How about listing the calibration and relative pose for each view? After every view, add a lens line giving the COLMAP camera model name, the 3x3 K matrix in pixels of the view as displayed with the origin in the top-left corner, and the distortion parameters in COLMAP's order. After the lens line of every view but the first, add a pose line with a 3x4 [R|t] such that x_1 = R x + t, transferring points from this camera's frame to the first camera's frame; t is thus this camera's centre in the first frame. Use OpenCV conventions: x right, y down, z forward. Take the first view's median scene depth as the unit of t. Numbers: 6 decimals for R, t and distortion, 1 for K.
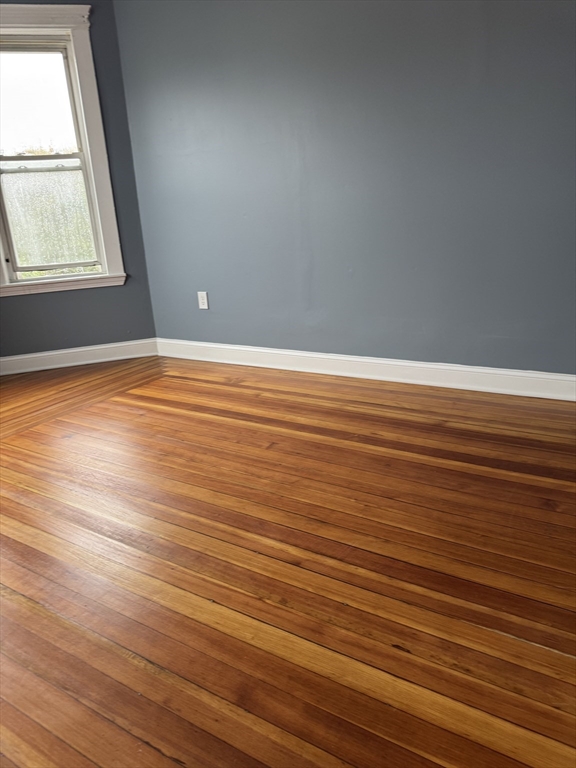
lens RADIAL K [[536.8, 0, 289.7], [0, 536.8, 385.6], [0, 0, 1]] dist [0.098252, -0.144783]
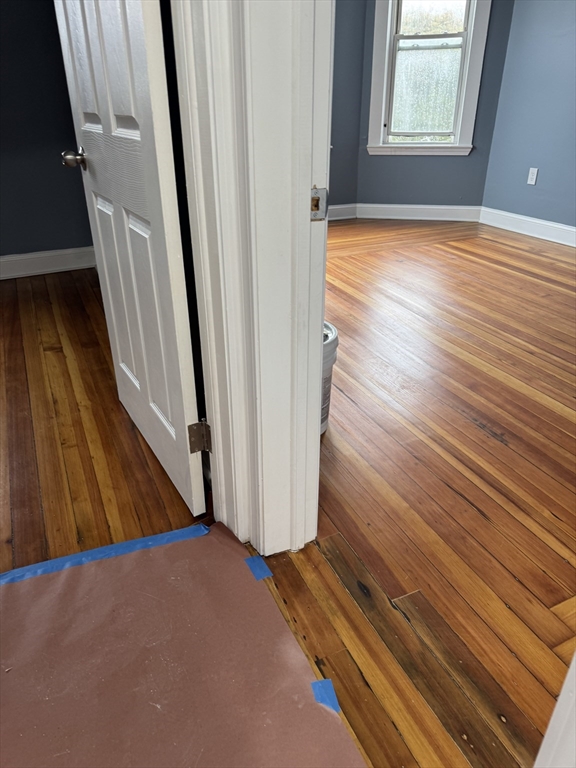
lens RADIAL K [[535.7, 0, 297.8], [0, 535.7, 384.2], [0, 0, 1]] dist [0.072196, -0.101231]
pose [[0.836508, 0.305939, -0.454595, 0.113667], [-0.210374, 0.945352, 0.249103, 0.108139], [0.505962, -0.112742, 0.855156, -0.396018]]
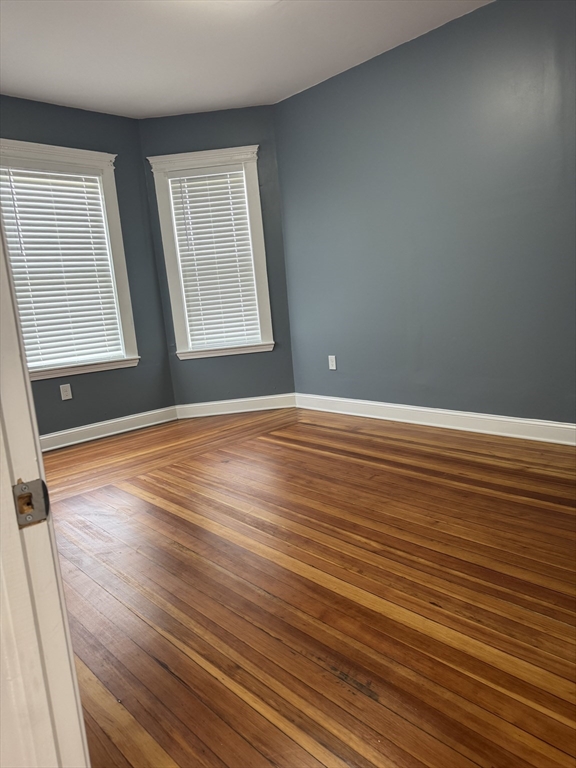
lens RADIAL K [[531.8, 0, 288.0], [0, 531.8, 384.0], [0, 0, 1]] dist [0.093293, -0.134802]
pose [[0.963027, 0.019921, -0.268668, 0.100321], [-0.051443, 0.992510, -0.110801, 0.042552], [0.264448, 0.120526, 0.956839, -0.264037]]
